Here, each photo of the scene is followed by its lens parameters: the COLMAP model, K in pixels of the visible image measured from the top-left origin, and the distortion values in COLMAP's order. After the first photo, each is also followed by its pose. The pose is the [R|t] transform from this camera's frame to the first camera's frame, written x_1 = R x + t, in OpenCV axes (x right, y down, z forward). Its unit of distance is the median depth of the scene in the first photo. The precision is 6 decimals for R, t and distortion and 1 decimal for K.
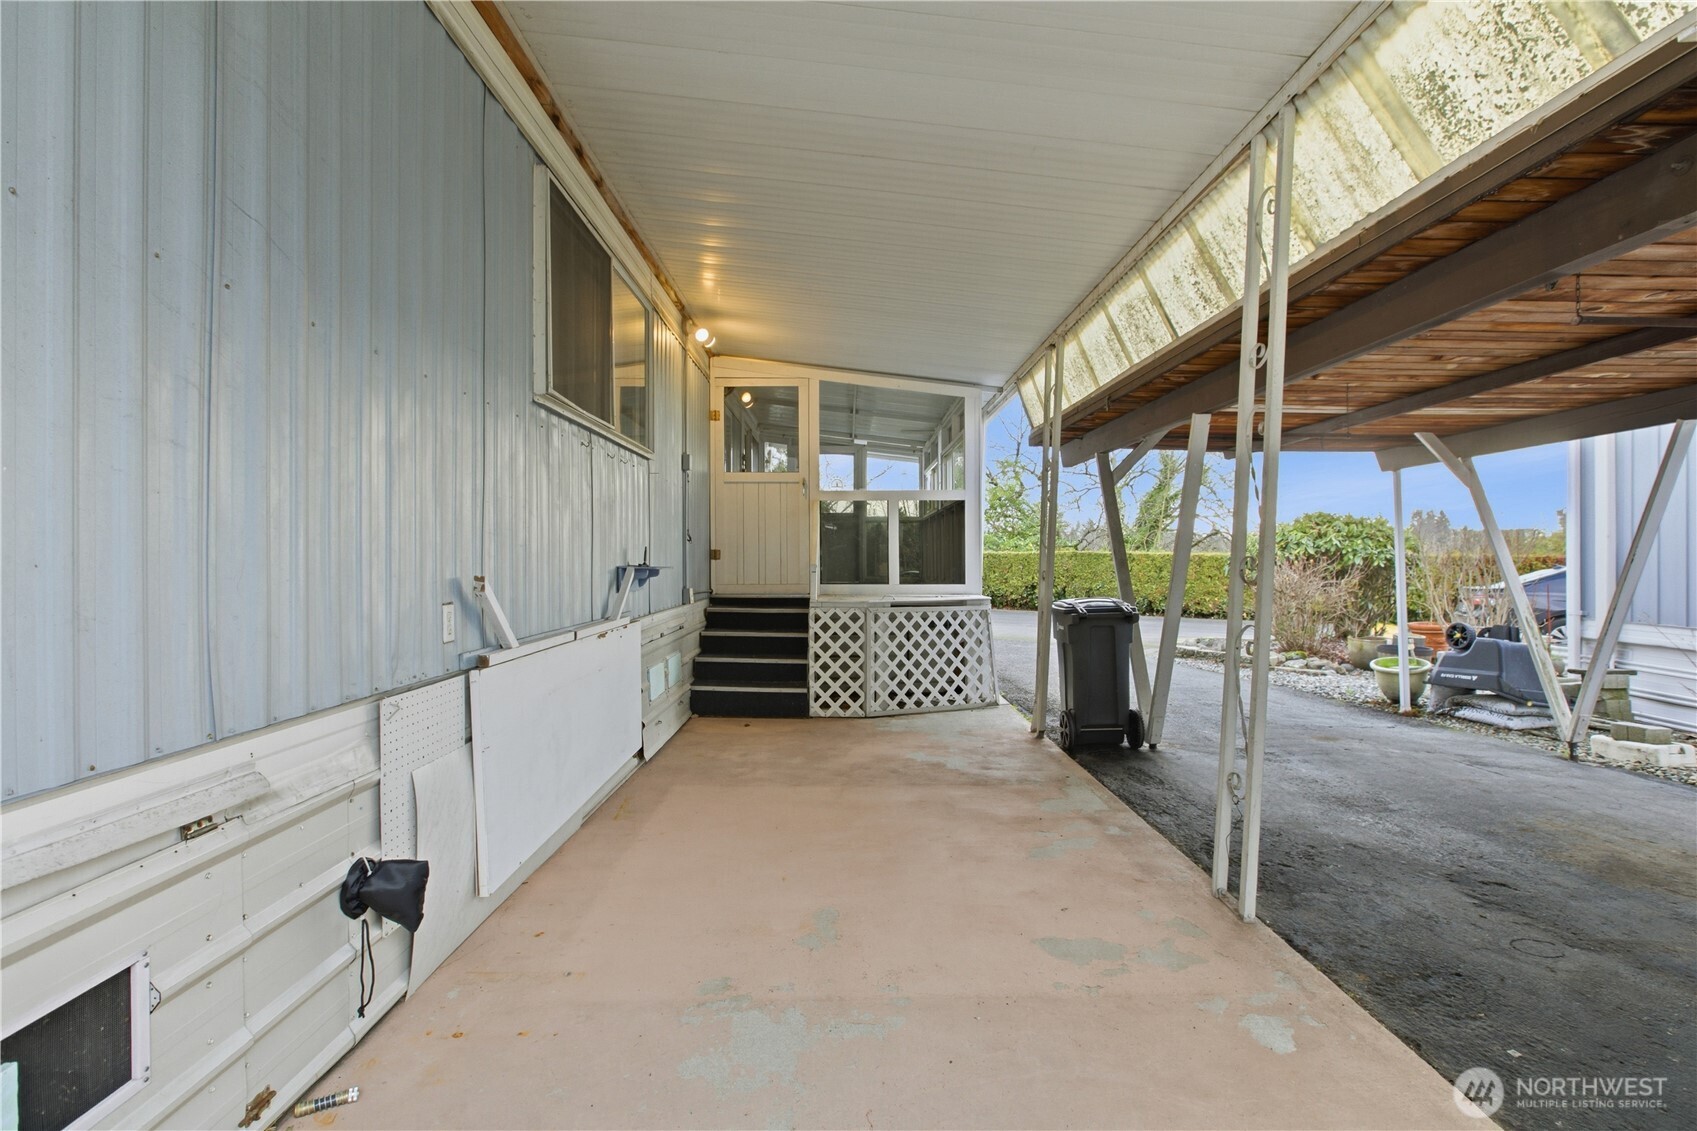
lens RADIAL K [[796.3, 0, 847.6], [0, 796.3, 547.1], [0, 0, 1]] dist [0.000932, 0.000152]
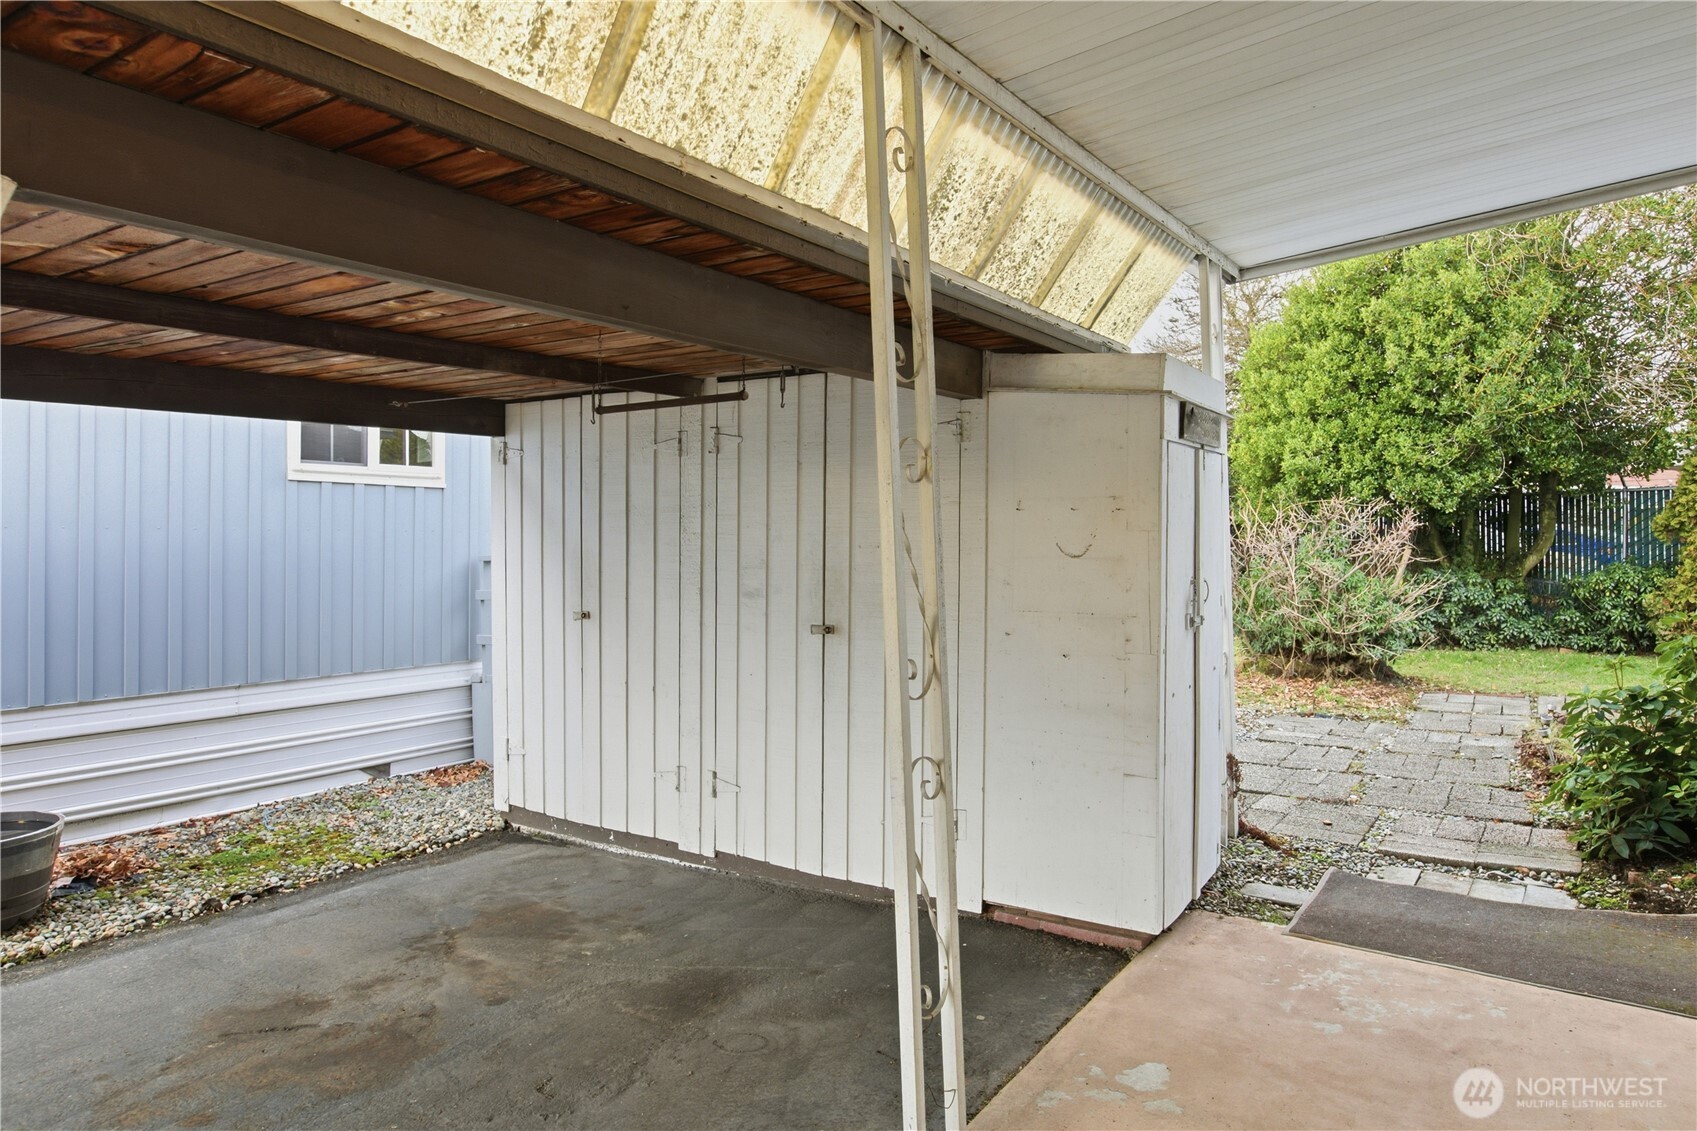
lens RADIAL K [[1089.0, 0, 849.9], [0, 1089.0, 543.3], [0, 0, 1]] dist [-0.000633, -0.000212]
pose [[-0.831724, -0.007811, 0.555134, 0.035924], [-0.010397, 0.999945, -0.001509, -0.089946], [-0.555092, -0.007027, -0.831759, 1.898540]]
